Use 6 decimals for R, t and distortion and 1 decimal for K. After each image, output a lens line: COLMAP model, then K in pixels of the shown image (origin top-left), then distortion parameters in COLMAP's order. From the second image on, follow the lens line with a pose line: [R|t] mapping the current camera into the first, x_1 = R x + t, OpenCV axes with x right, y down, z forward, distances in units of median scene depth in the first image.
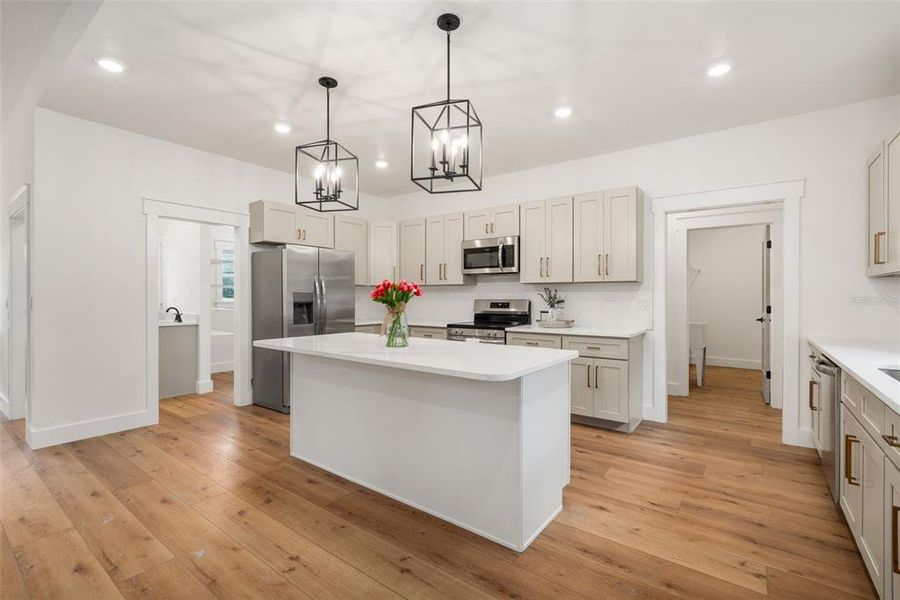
lens RADIAL K [[405.6, 0, 451.1], [0, 405.6, 296.1], [0, 0, 1]] dist [-0.002734, 0.000130]
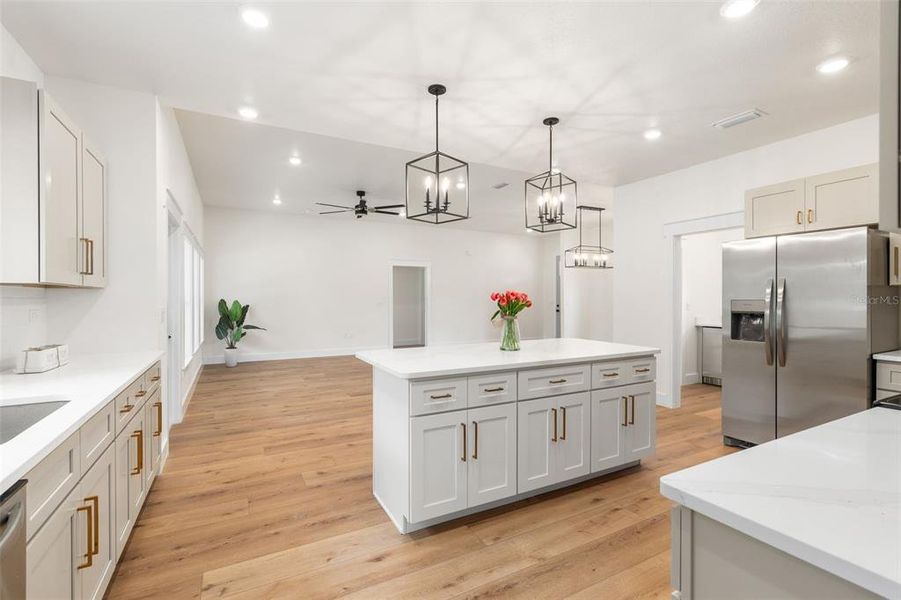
lens RADIAL K [[413.8, 0, 450.5], [0, 413.8, 300.0], [0, 0, 1]] dist [-0.000748, 0.000090]
pose [[-0.422722, 0.005419, -0.906243, 0.715608], [-0.000726, 0.999980, 0.006318, -0.015877], [0.906259, 0.003328, -0.422709, 0.986357]]
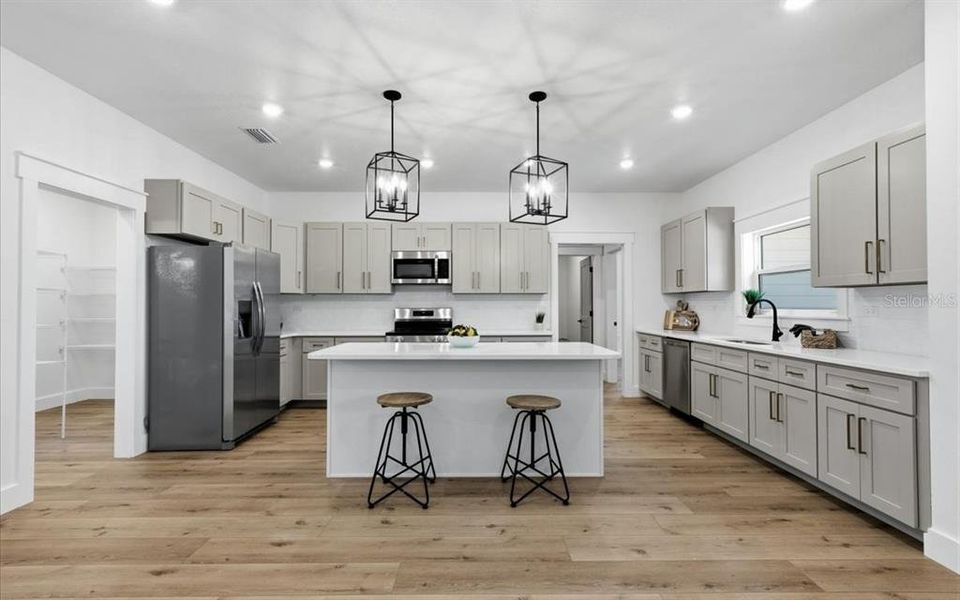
lens RADIAL K [[429.2, 0, 480.0], [0, 429.2, 300.0], [0, 0, 1]] dist [0.009449, -0.000034]
pose [[0.792866, 0.006025, 0.609366, -0.623717], [0.001858, 0.999923, -0.012304, 0.002220], [-0.609393, 0.010887, 0.792793, 0.008467]]
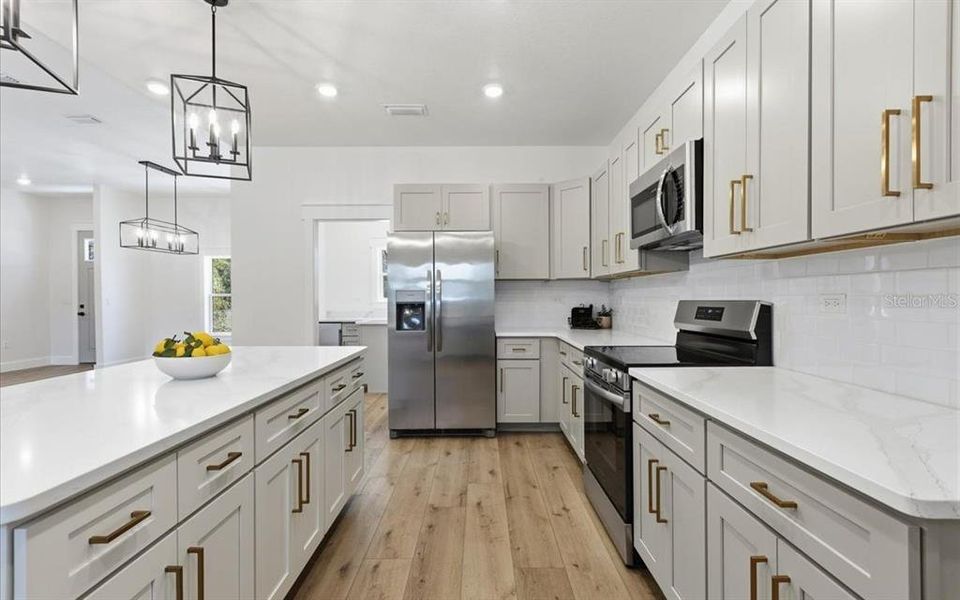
lens RADIAL K [[429.2, 0, 480.0], [0, 429.2, 300.0], [0, 0, 1]] dist [0.009449, -0.000034]
pose [[0.597434, 0.003111, -0.801912, 0.470008], [0.002866, 0.999978, 0.006014, 0.005857], [0.801913, -0.005891, 0.597412, 0.726453]]
